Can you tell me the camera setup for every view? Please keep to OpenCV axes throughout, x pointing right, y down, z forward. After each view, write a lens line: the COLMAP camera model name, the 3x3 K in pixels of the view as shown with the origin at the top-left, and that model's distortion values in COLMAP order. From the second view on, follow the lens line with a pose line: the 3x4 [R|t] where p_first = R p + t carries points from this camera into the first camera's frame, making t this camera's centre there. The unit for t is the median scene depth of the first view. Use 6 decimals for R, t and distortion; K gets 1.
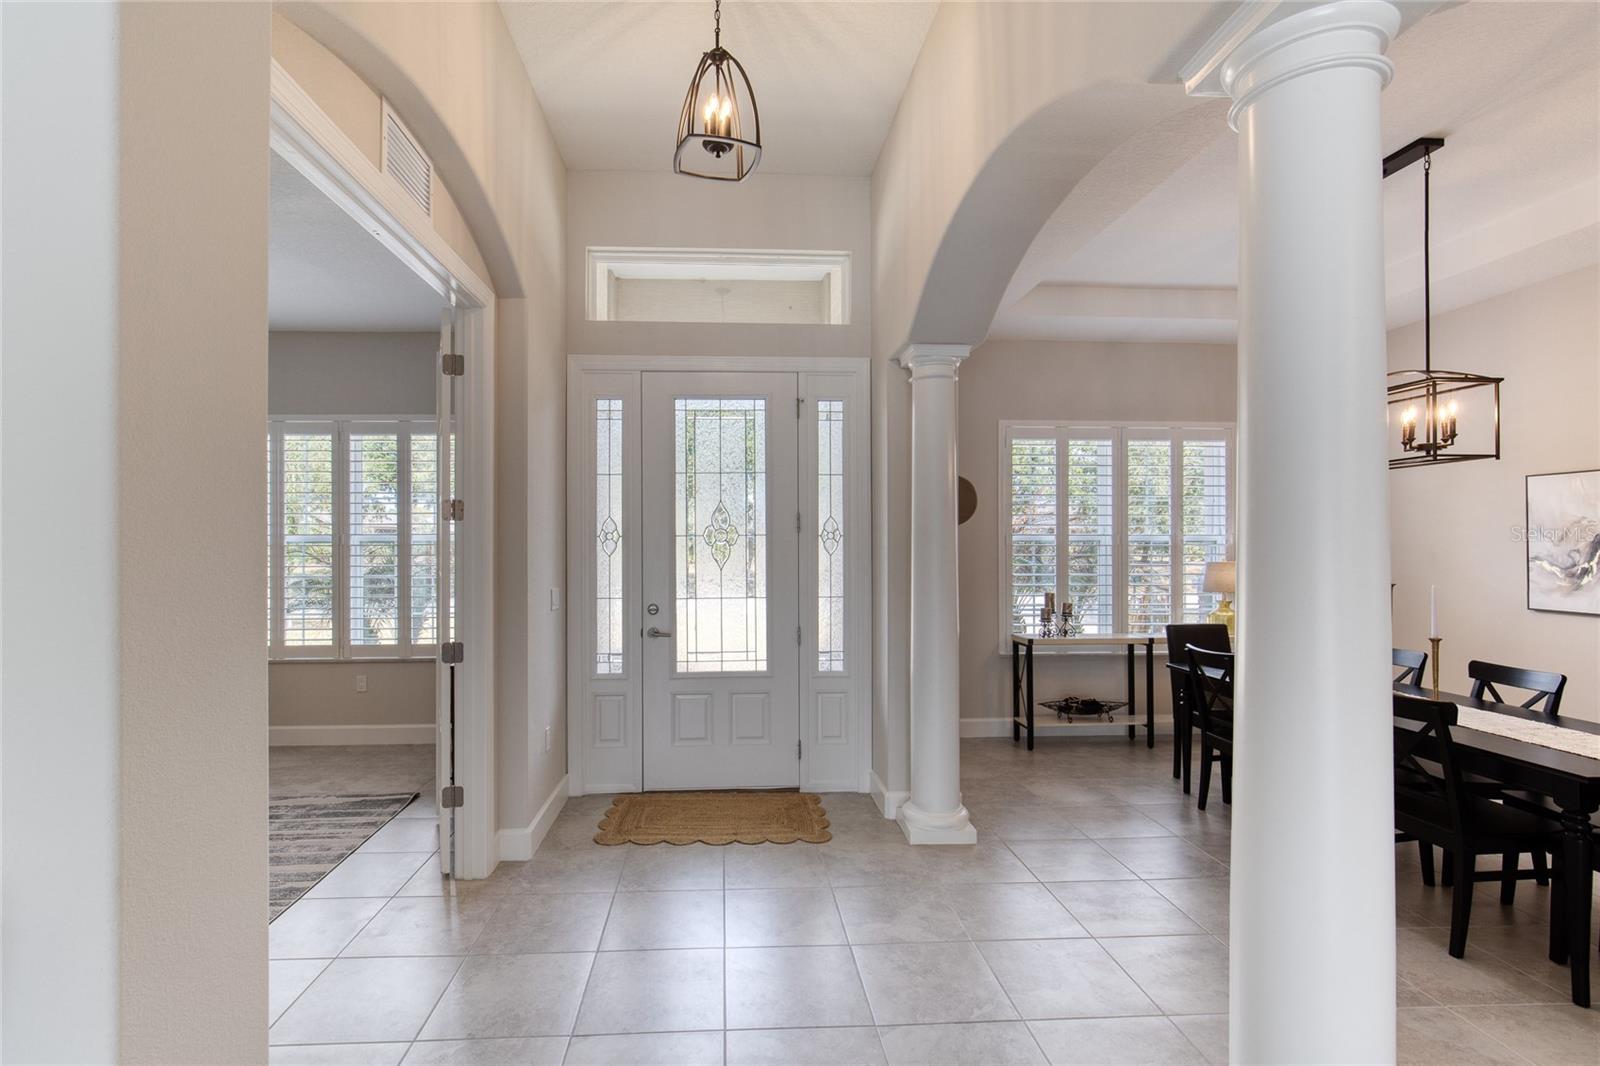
lens RADIAL K [[730.8, 0, 773.0], [0, 730.8, 535.0], [0, 0, 1]] dist [-0.011975, 0.006035]
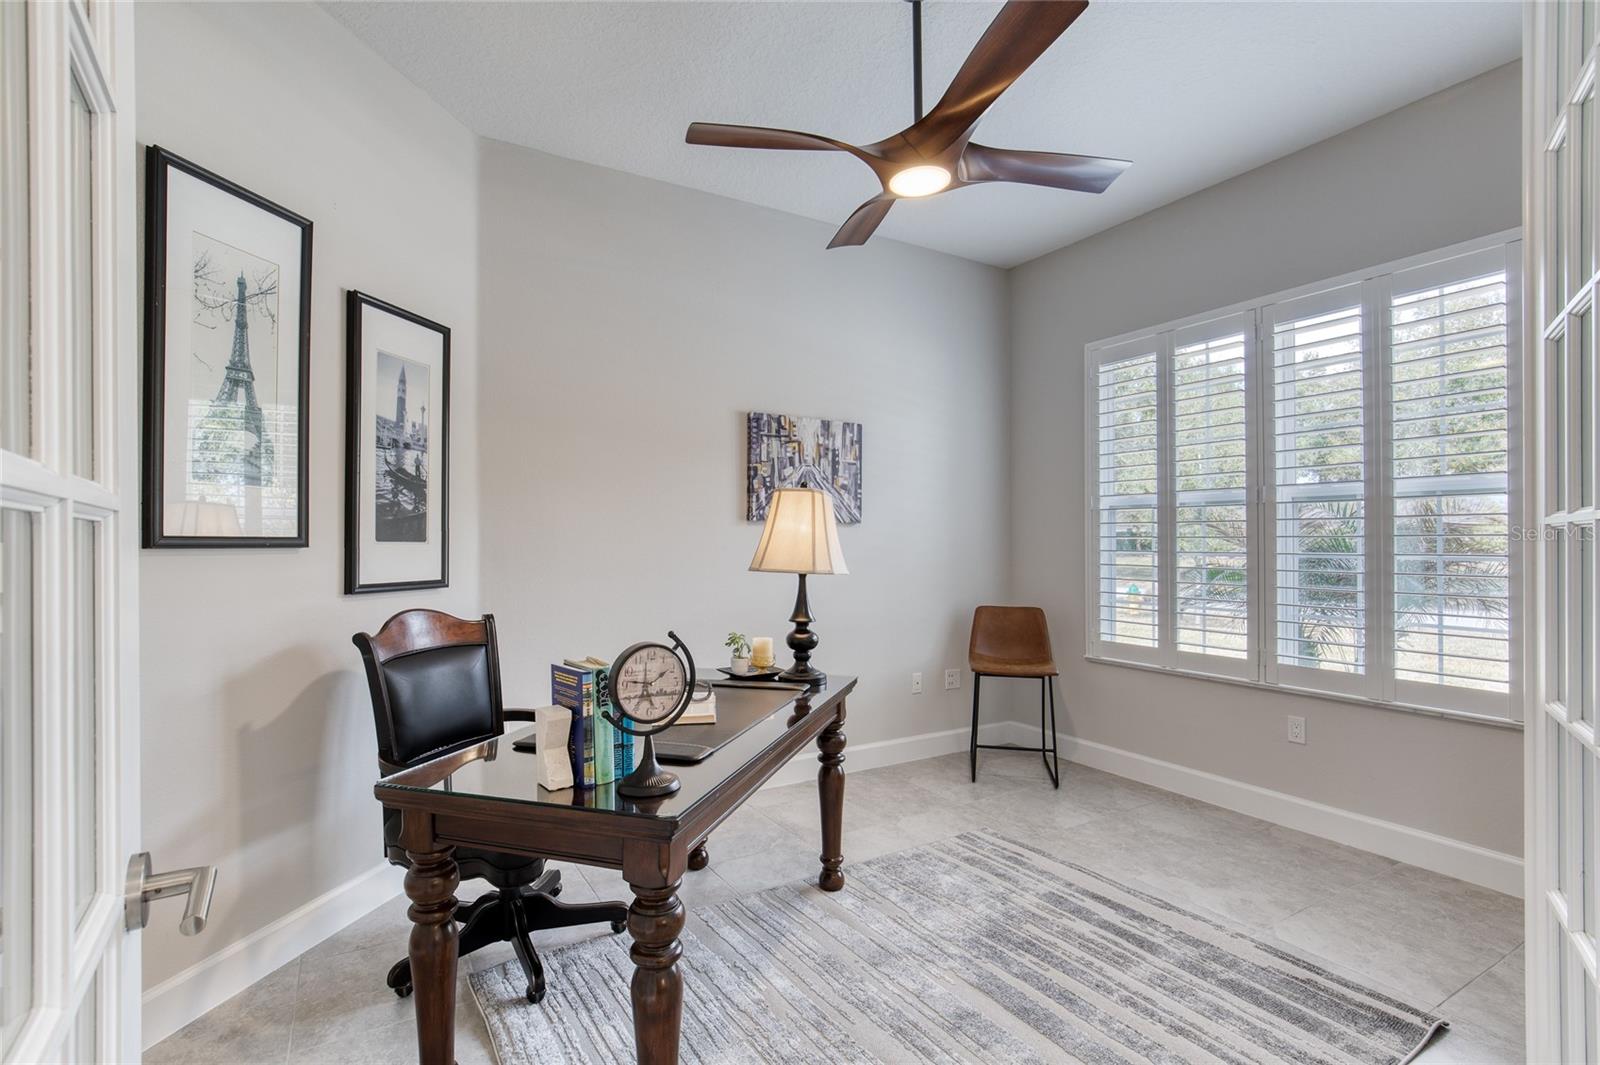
lens RADIAL K [[730.8, 0, 771.4], [0, 730.8, 535.5], [0, 0, 1]] dist [-0.011975, 0.006035]
pose [[0.433530, -0.004659, -0.901127, -0.213115], [0.001967, 0.999989, -0.004224, 0.044693], [0.901137, 0.000059, 0.433535, 0.351102]]
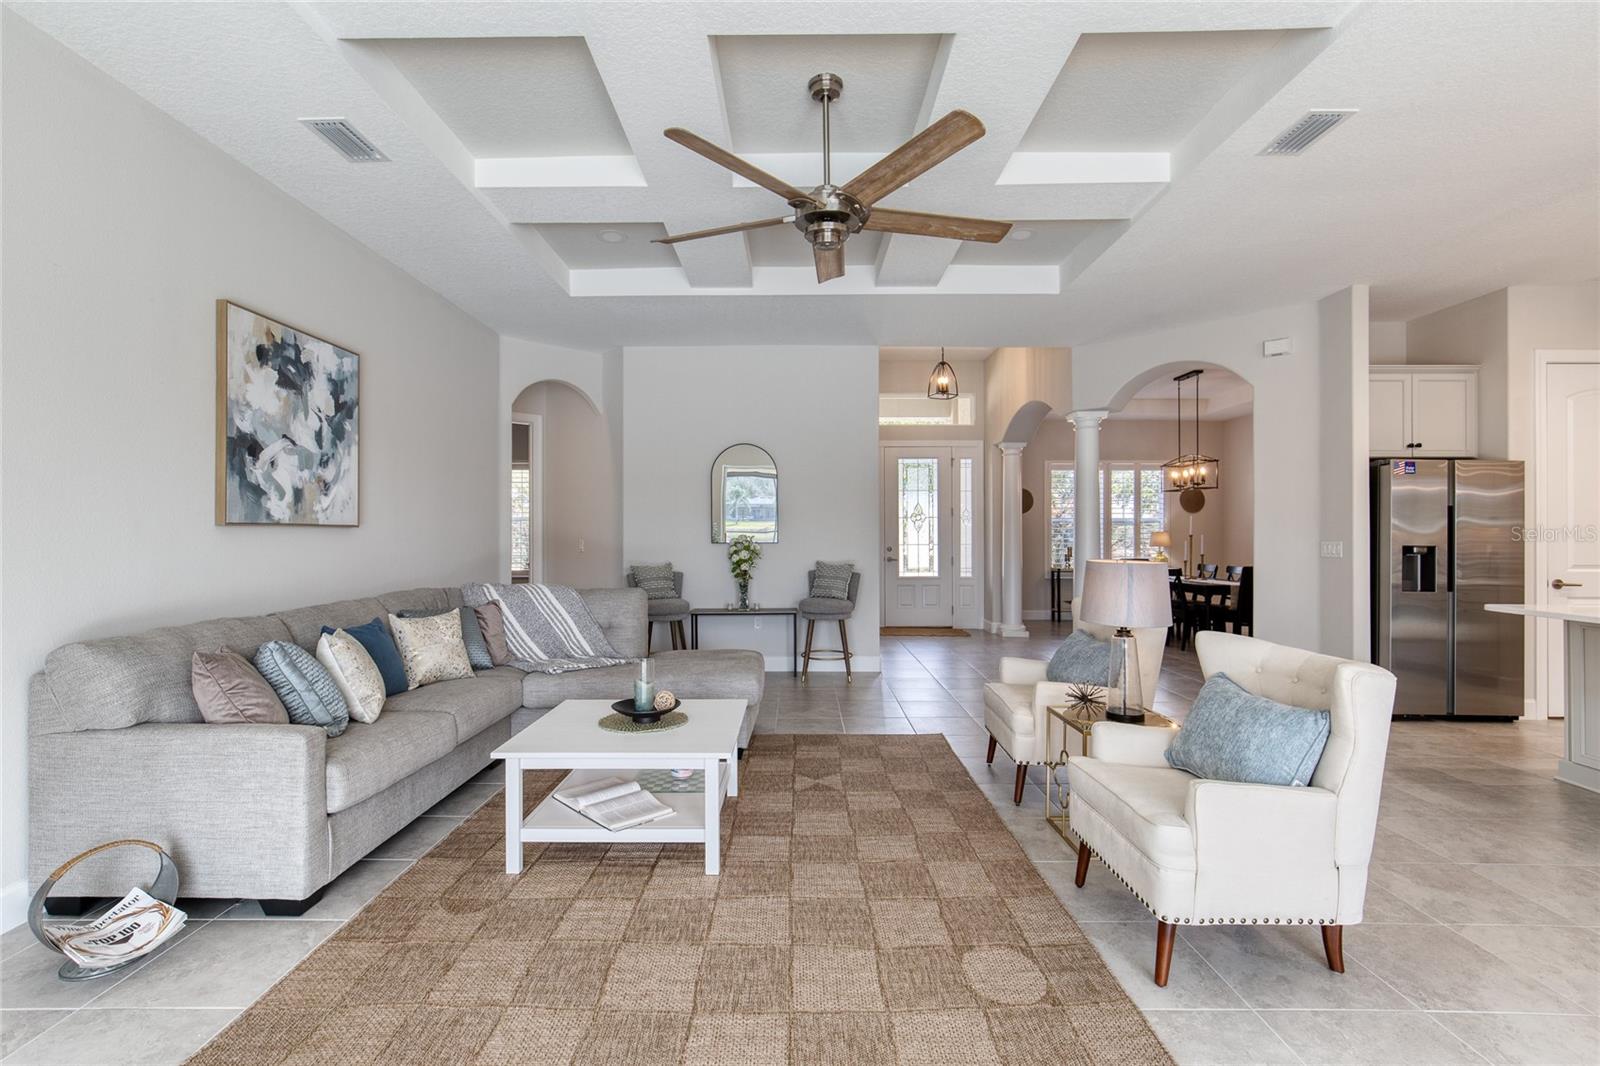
lens RADIAL K [[730.8, 0, 783.1], [0, 730.8, 526.2], [0, 0, 1]] dist [-0.011975, 0.006035]
pose [[0.996785, 0.000707, -0.080122, -0.319779], [-0.000805, 0.999999, -0.001190, 0.031944], [0.080121, 0.001250, 0.996784, -1.375136]]
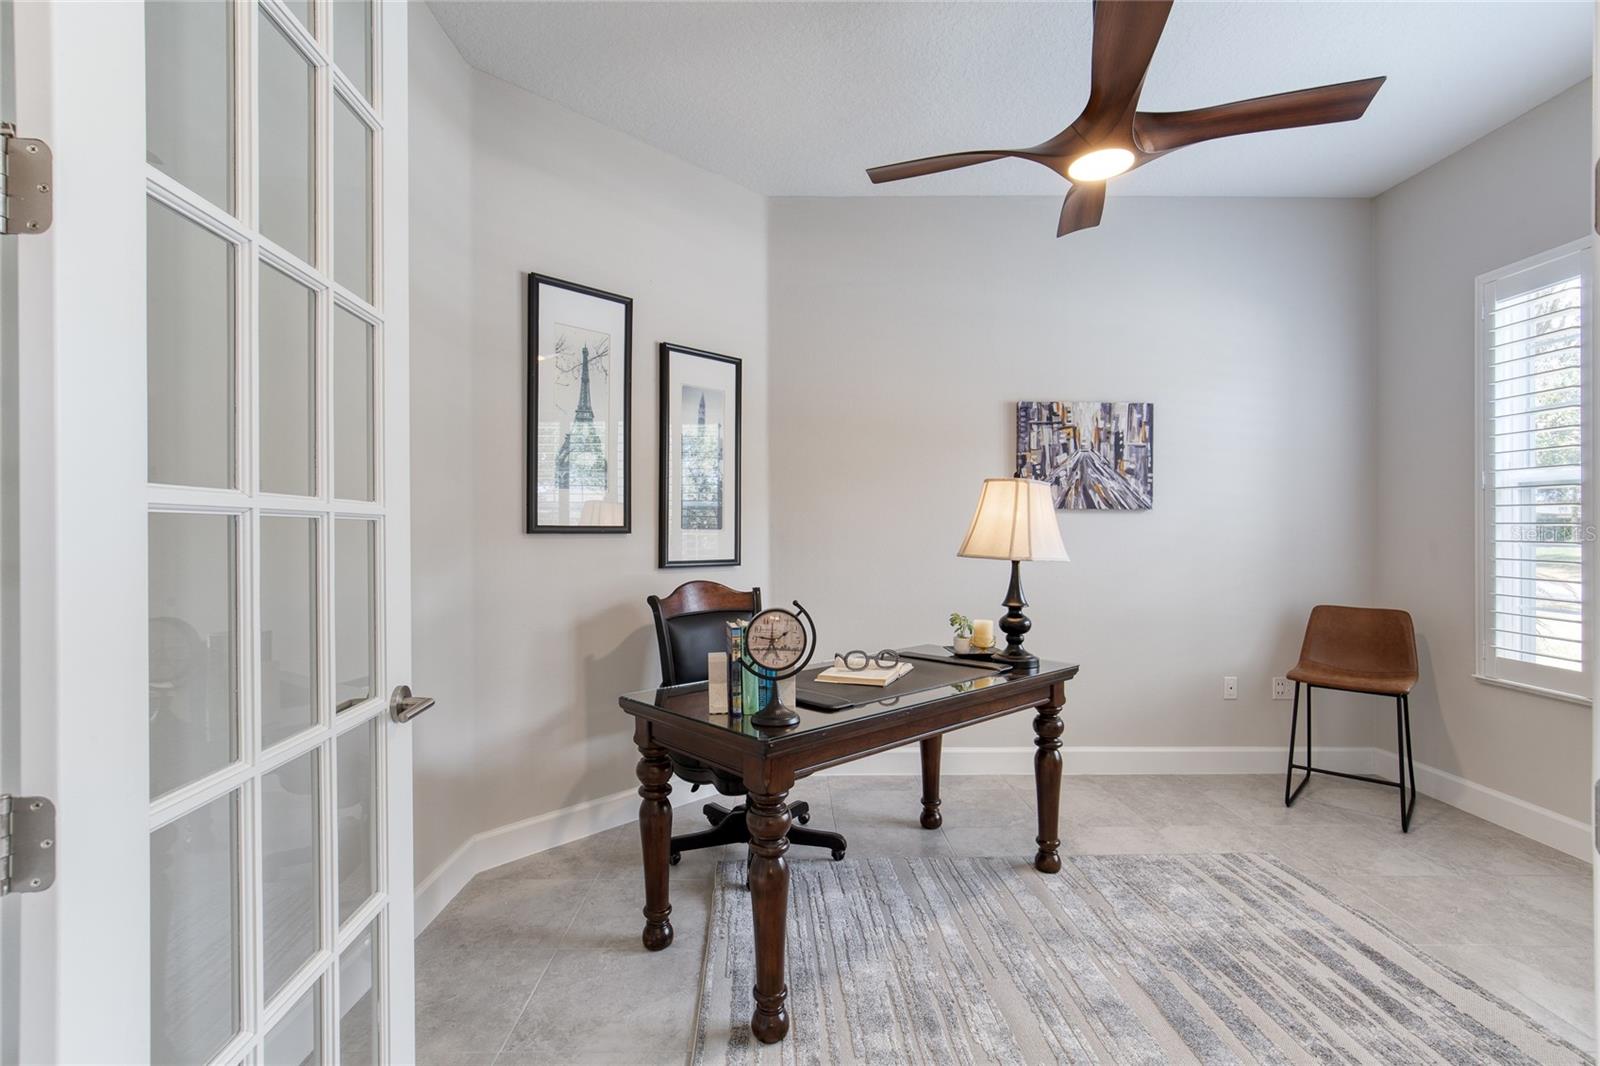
lens RADIAL K [[730.8, 0, 791.9], [0, 730.8, 523.6], [0, 0, 1]] dist [-0.011975, 0.006035]
pose [[-0.061341, -0.004305, -0.998108, -0.127081], [0.003356, 0.999984, -0.004519, 0.044669], [0.998111, -0.003627, -0.061325, 0.461099]]
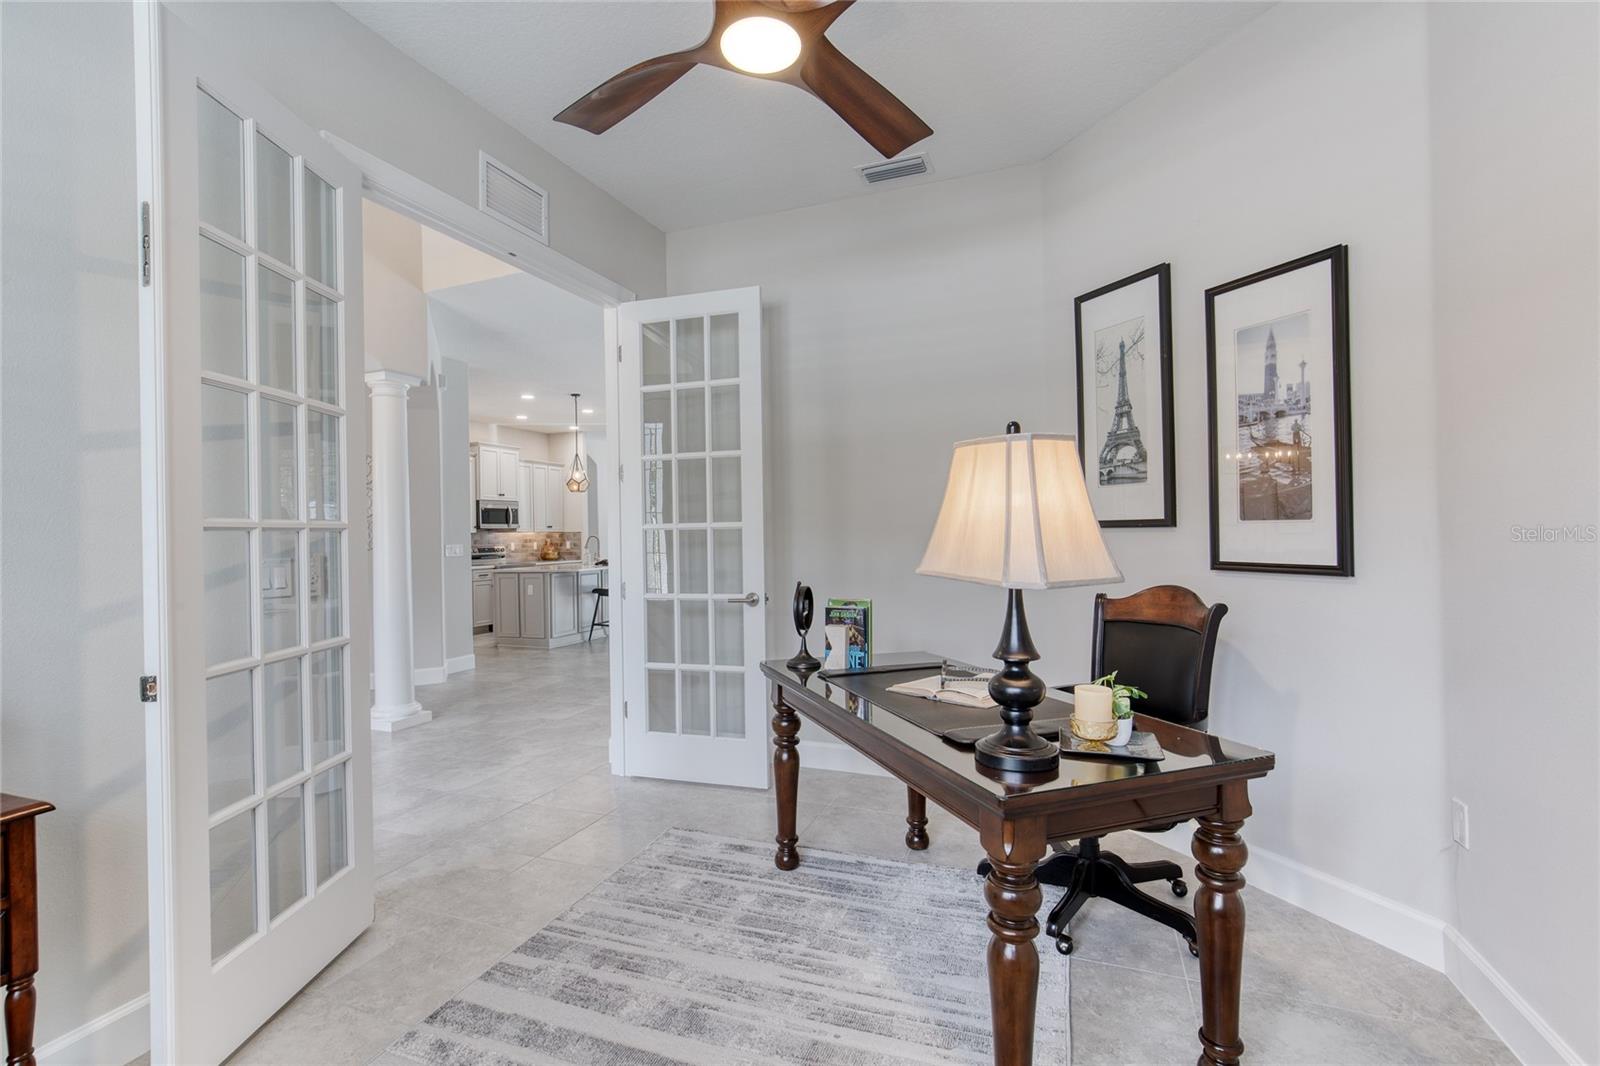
lens RADIAL K [[730.8, 0, 800.9], [0, 730.8, 528.0], [0, 0, 1]] dist [-0.011975, 0.006035]
pose [[-0.909816, 0.021523, 0.414453, -0.697998], [0.018591, 0.999765, -0.011109, 0.051178], [-0.414595, -0.002402, -0.910003, 0.891683]]
